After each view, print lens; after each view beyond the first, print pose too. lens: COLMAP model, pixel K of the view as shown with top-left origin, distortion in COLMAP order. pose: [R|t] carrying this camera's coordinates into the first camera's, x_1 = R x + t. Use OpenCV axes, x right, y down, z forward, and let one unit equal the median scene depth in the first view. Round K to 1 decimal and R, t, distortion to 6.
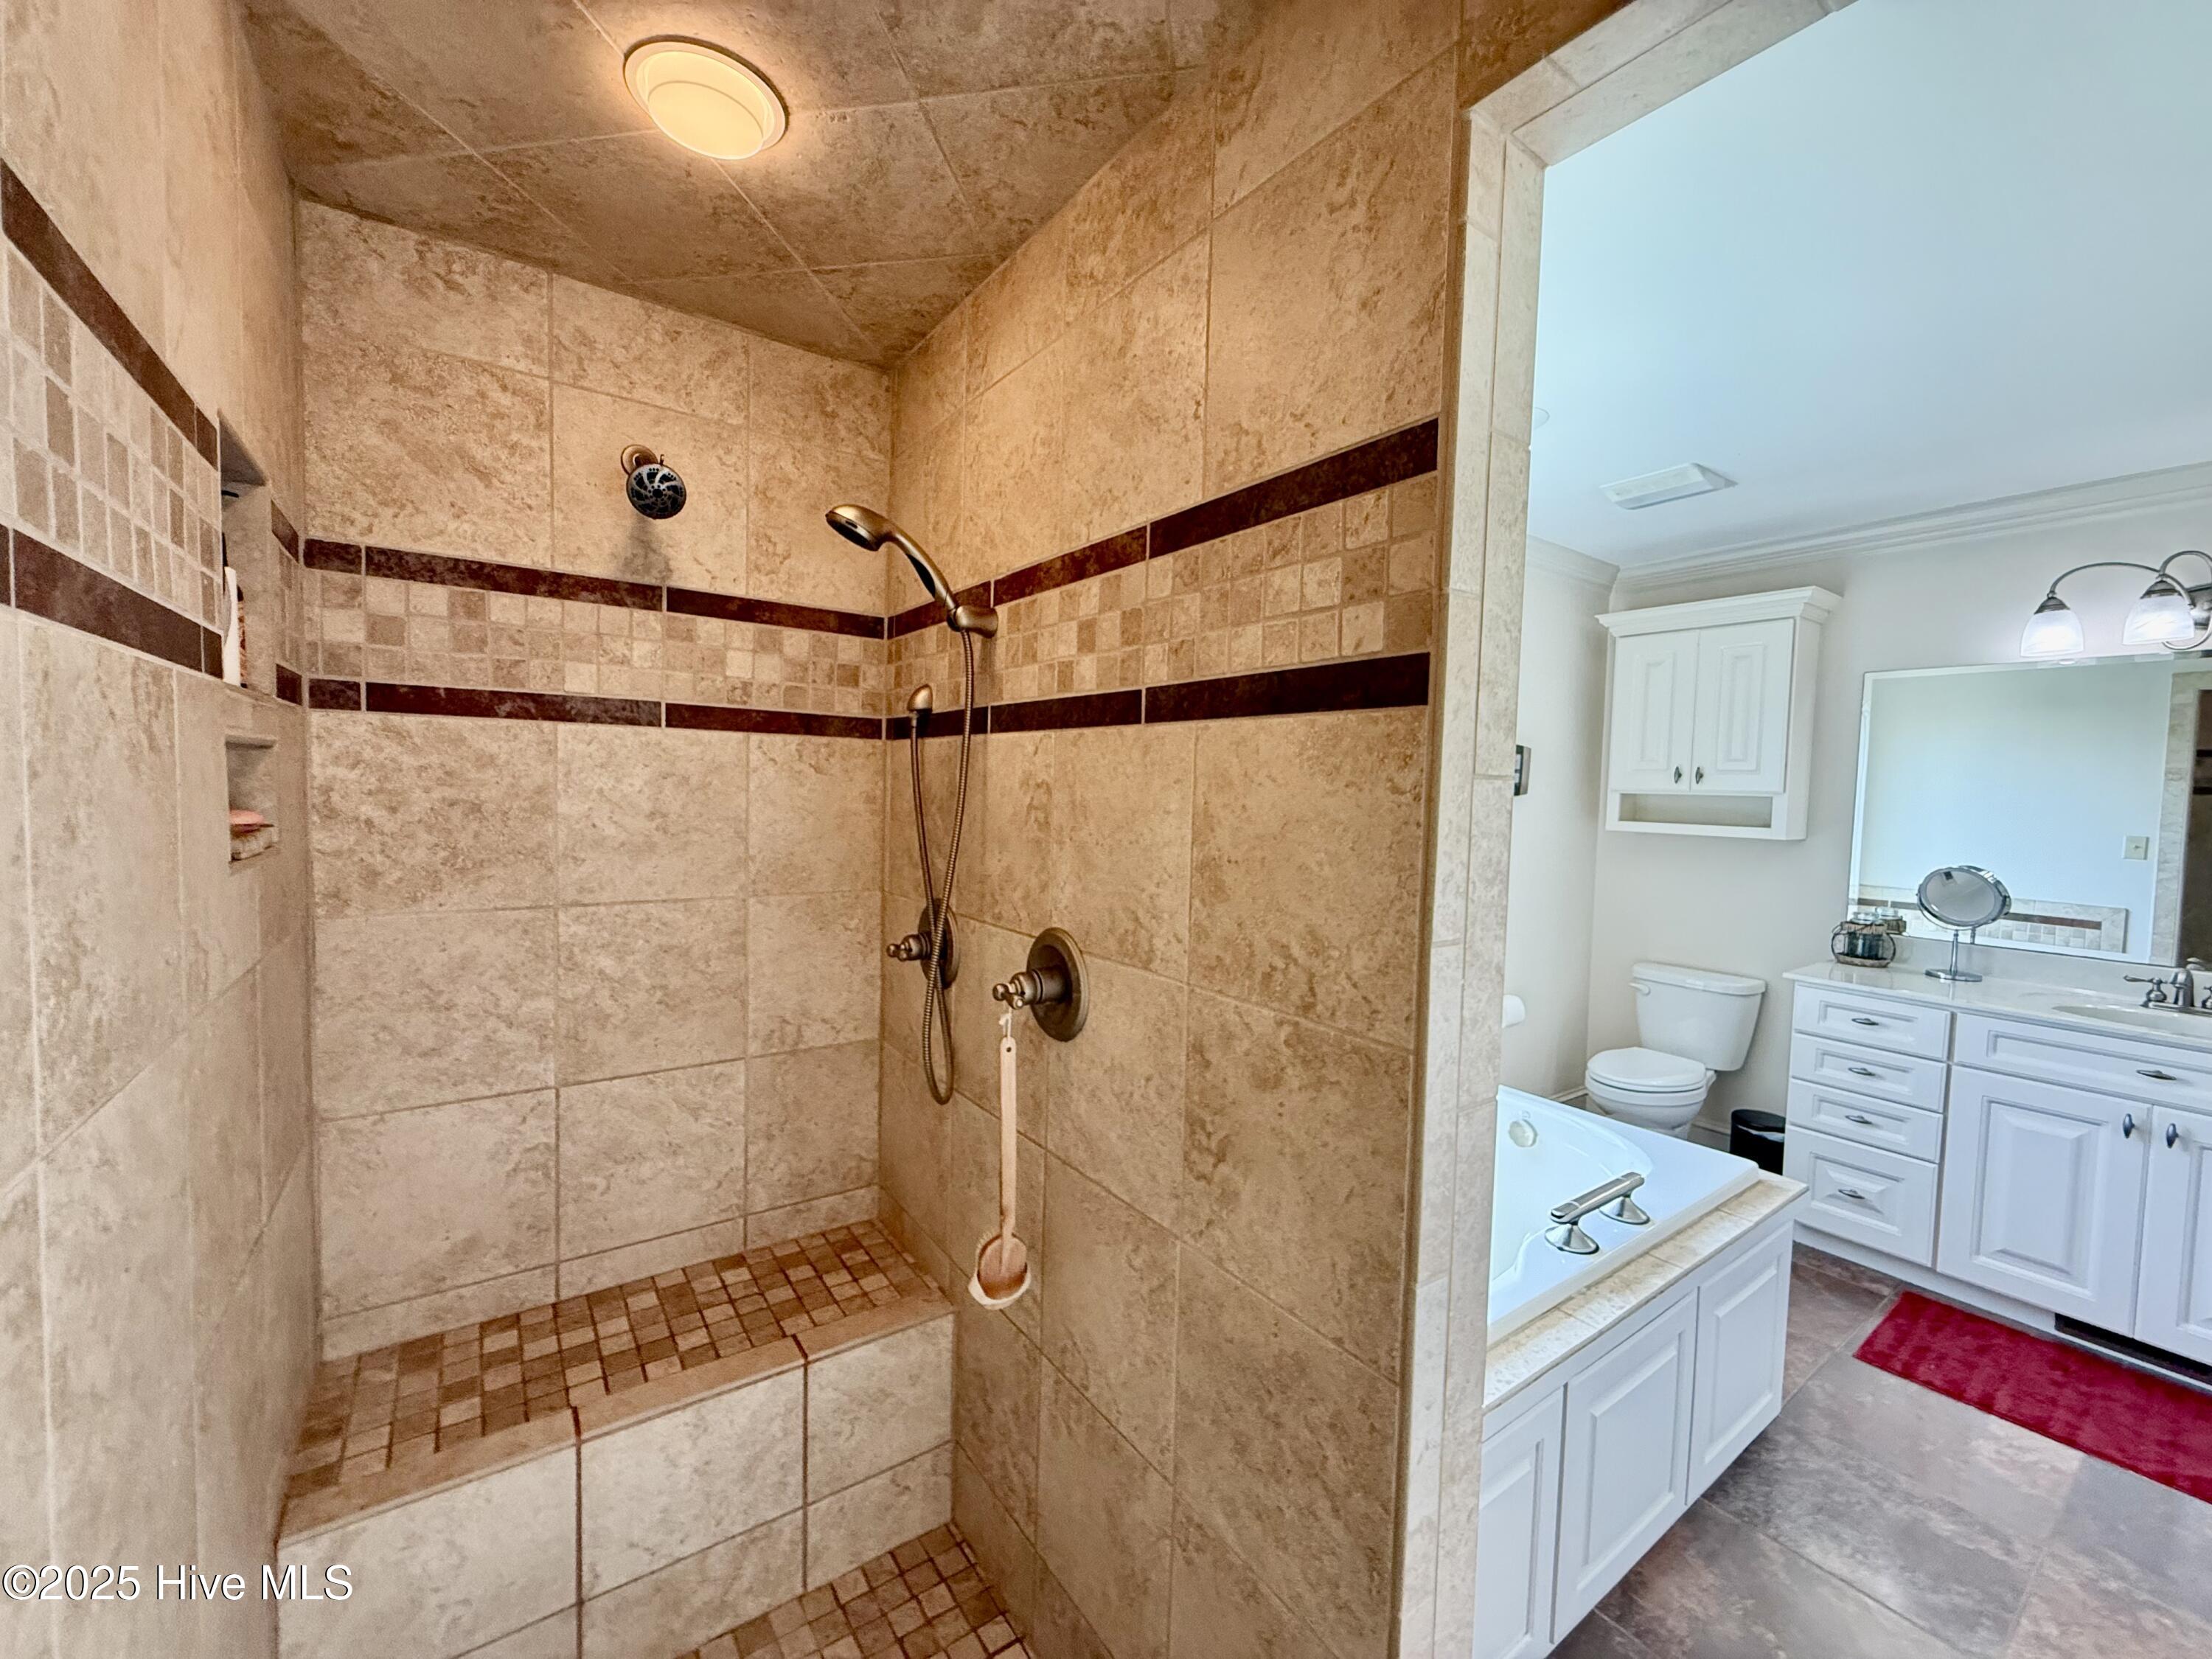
lens RADIAL K [[889.8, 0, 1104.0], [0, 889.8, 837.3], [0, 0, 1]] dist [0.002155, 0.000703]
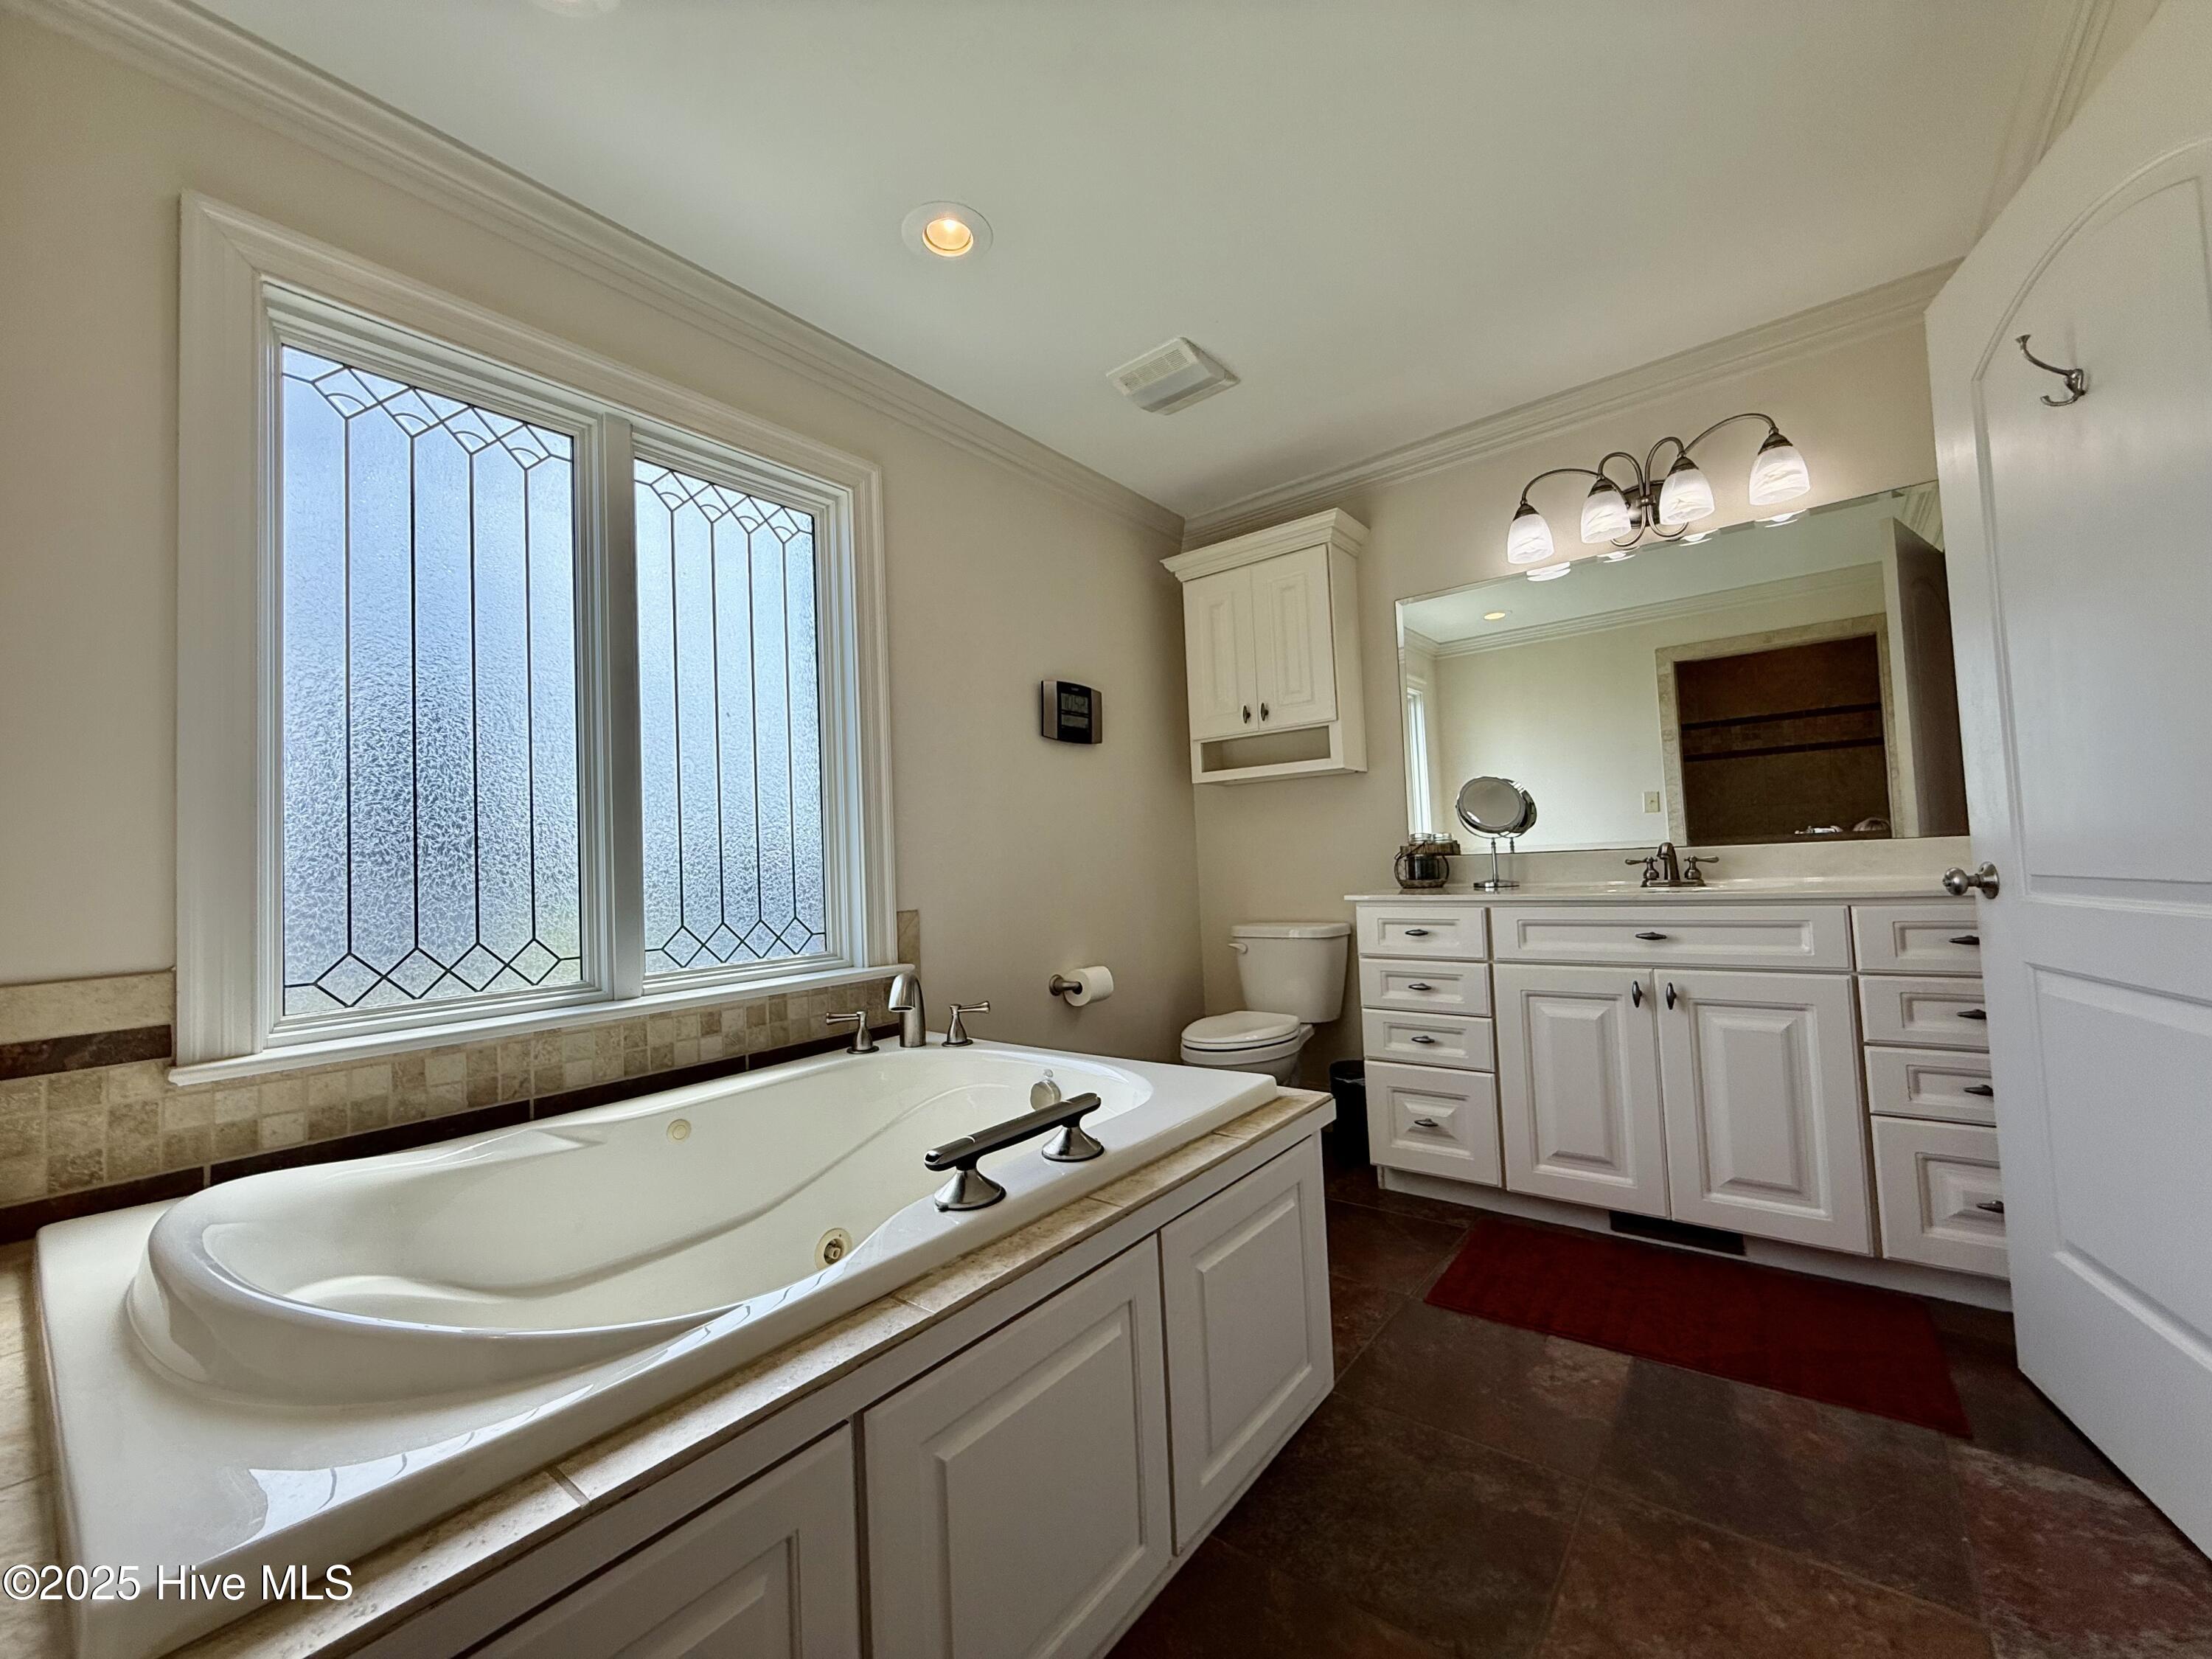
lens RADIAL K [[885.8, 0, 1102.6], [0, 885.8, 834.6], [0, 0, 1]] dist [-0.000379, -0.000101]
pose [[0.959645, -0.056035, 0.275575, 0.304583], [0.082626, 0.992877, -0.085843, 0.166582], [-0.268802, 0.105148, 0.957439, 0.199908]]
